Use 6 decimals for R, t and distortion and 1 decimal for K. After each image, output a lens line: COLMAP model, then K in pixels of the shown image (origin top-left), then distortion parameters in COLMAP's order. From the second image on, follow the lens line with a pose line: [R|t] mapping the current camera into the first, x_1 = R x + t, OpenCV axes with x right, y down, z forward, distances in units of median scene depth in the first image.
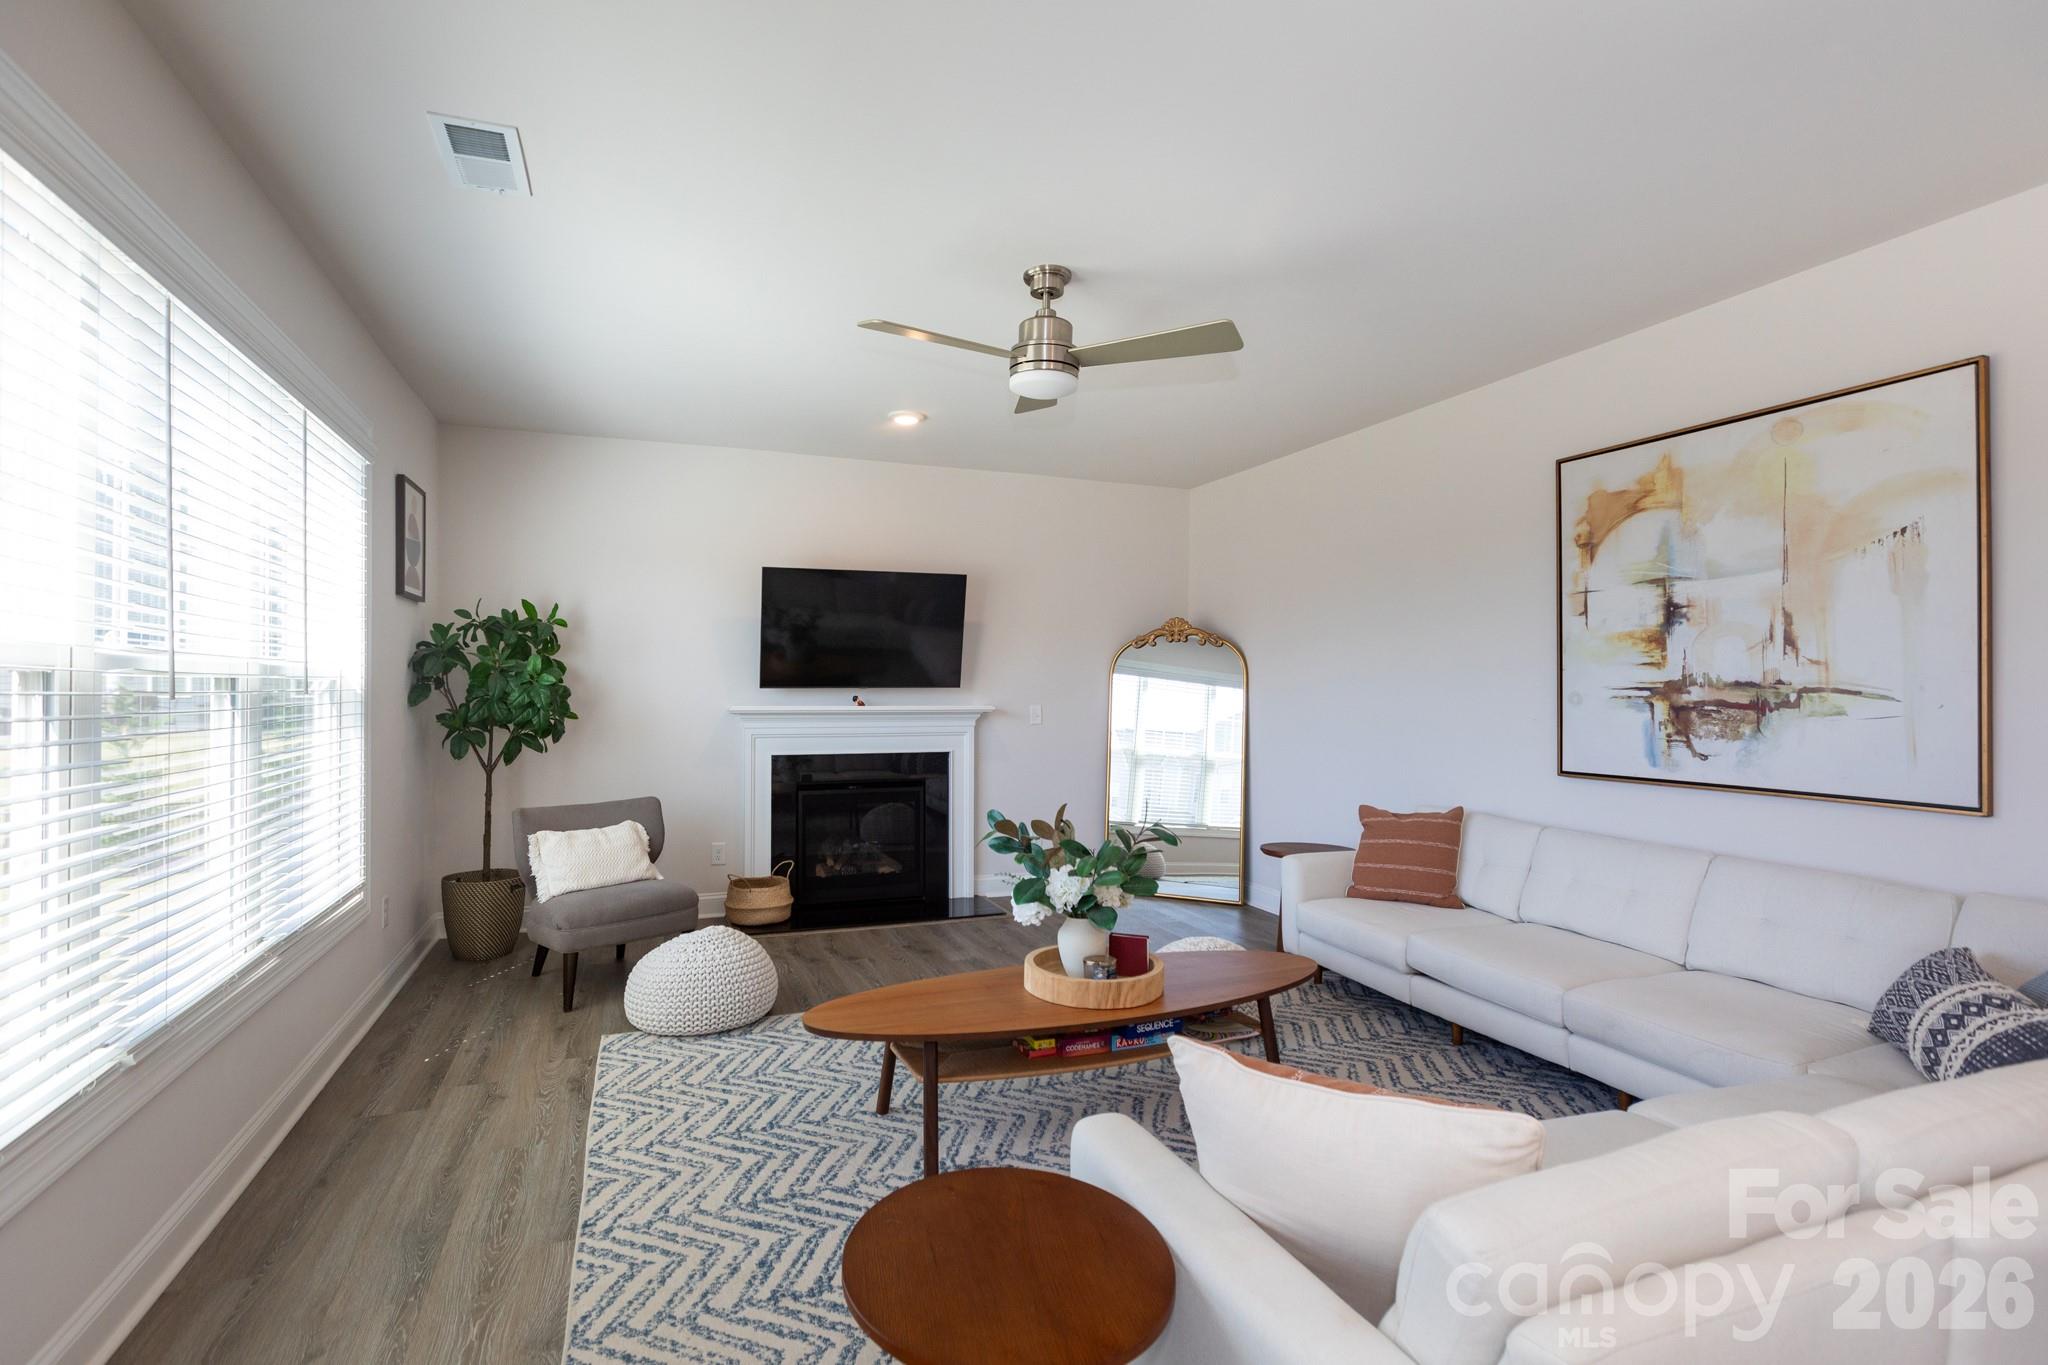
lens RADIAL K [[935.7, 0, 1015.3], [0, 935.7, 669.9], [0, 0, 1]] dist [0.002508, -0.000225]
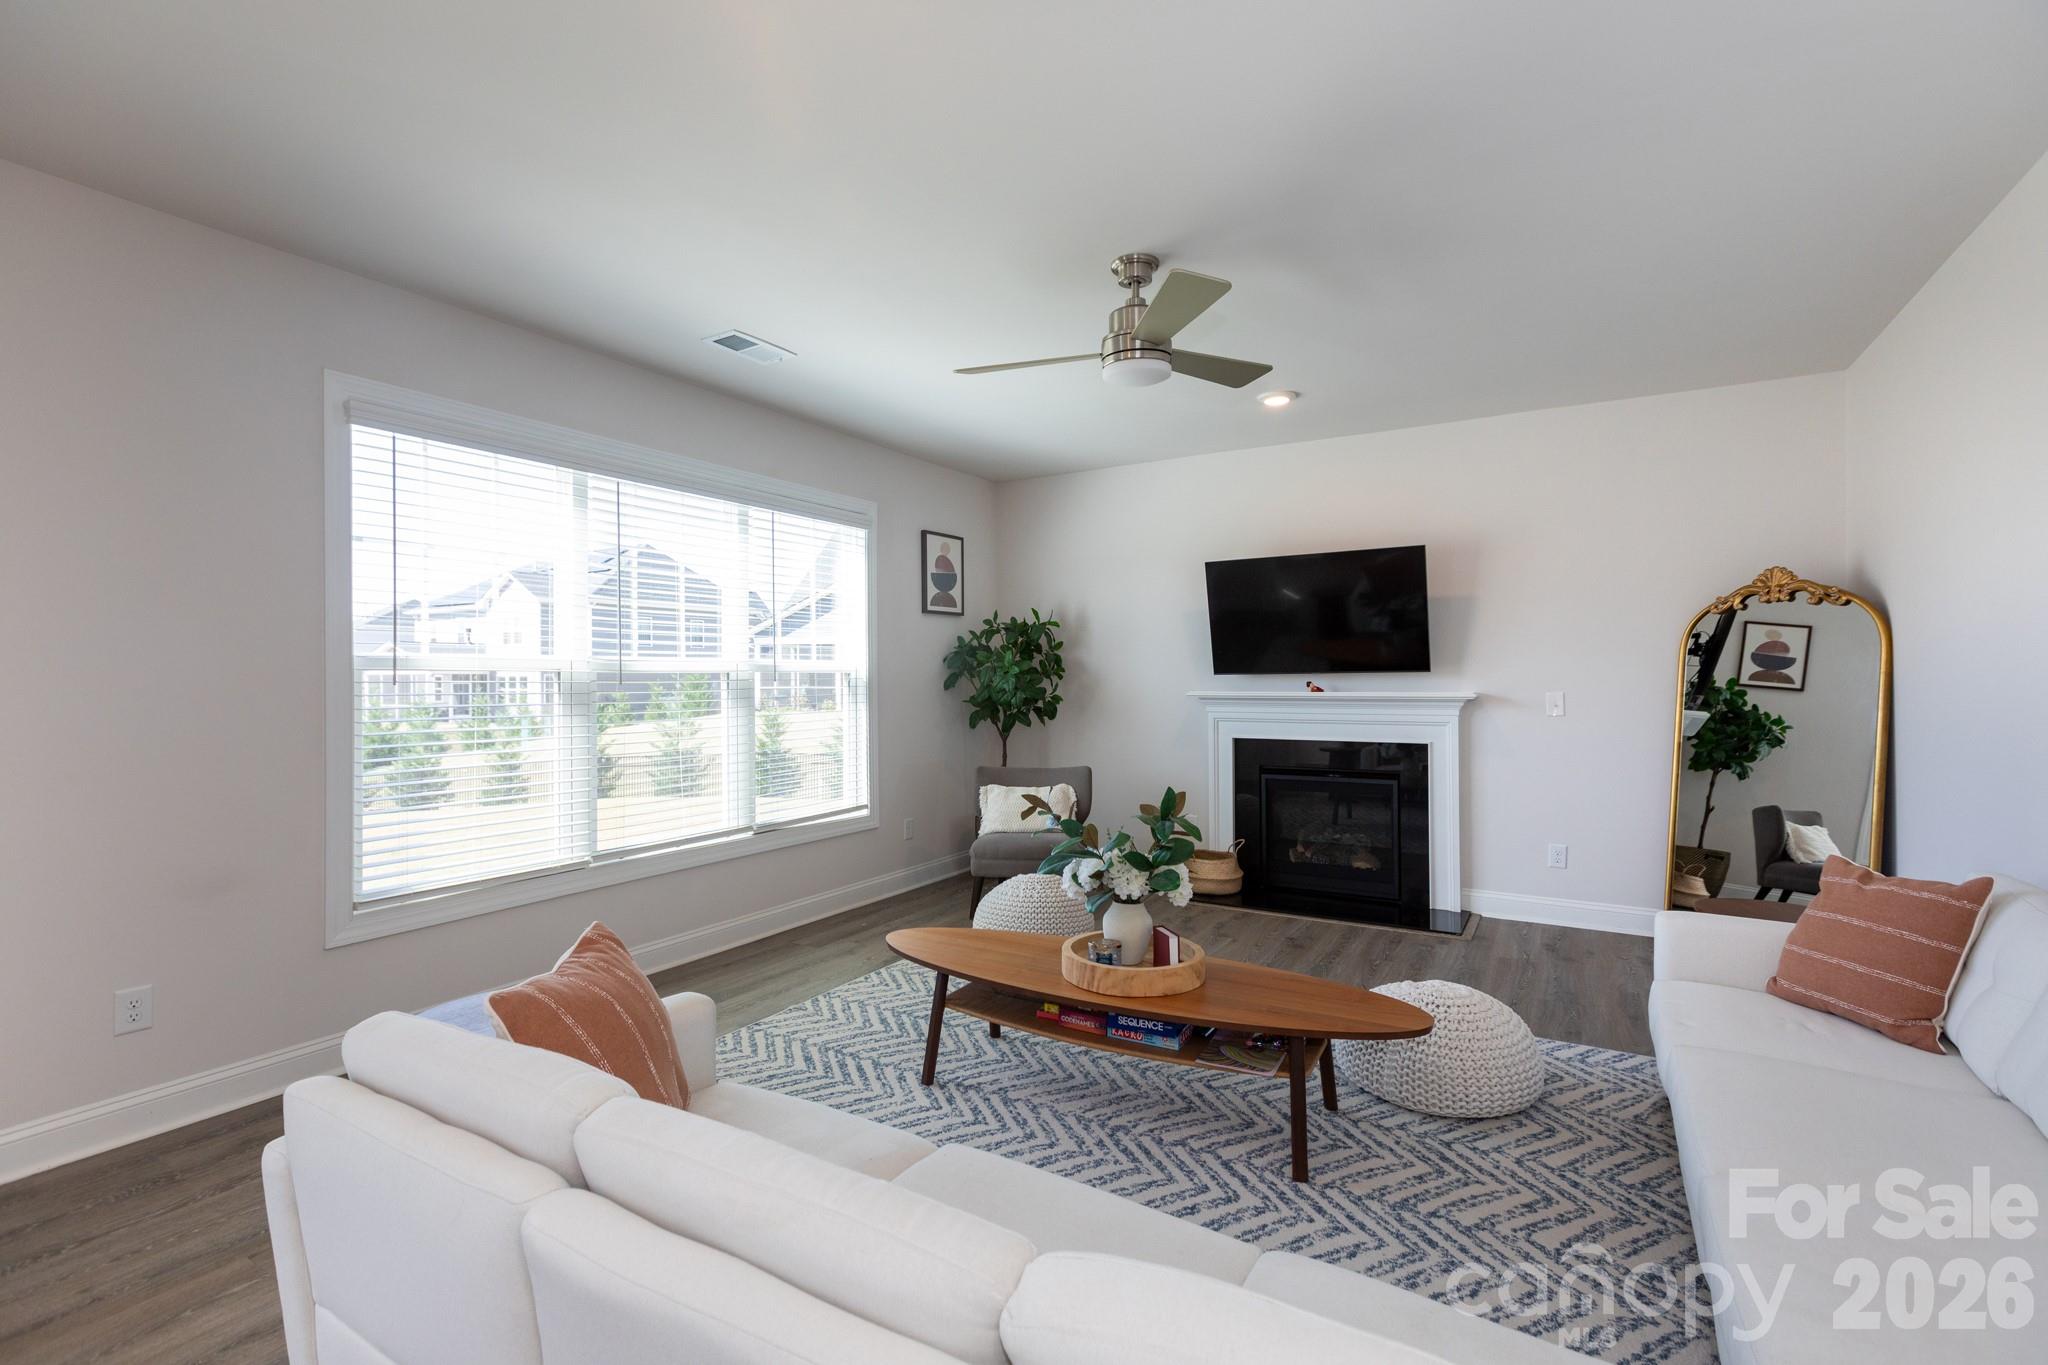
lens RADIAL K [[917.1, 0, 994.5], [0, 917.1, 654.0], [0, 0, 1]] dist [0.001813, 0.000467]
pose [[0.624748, -0.026397, -0.780380, 0.511490], [0.024382, 0.999601, -0.014294, 0.006078], [0.780446, -0.010097, 0.625142, 0.188156]]
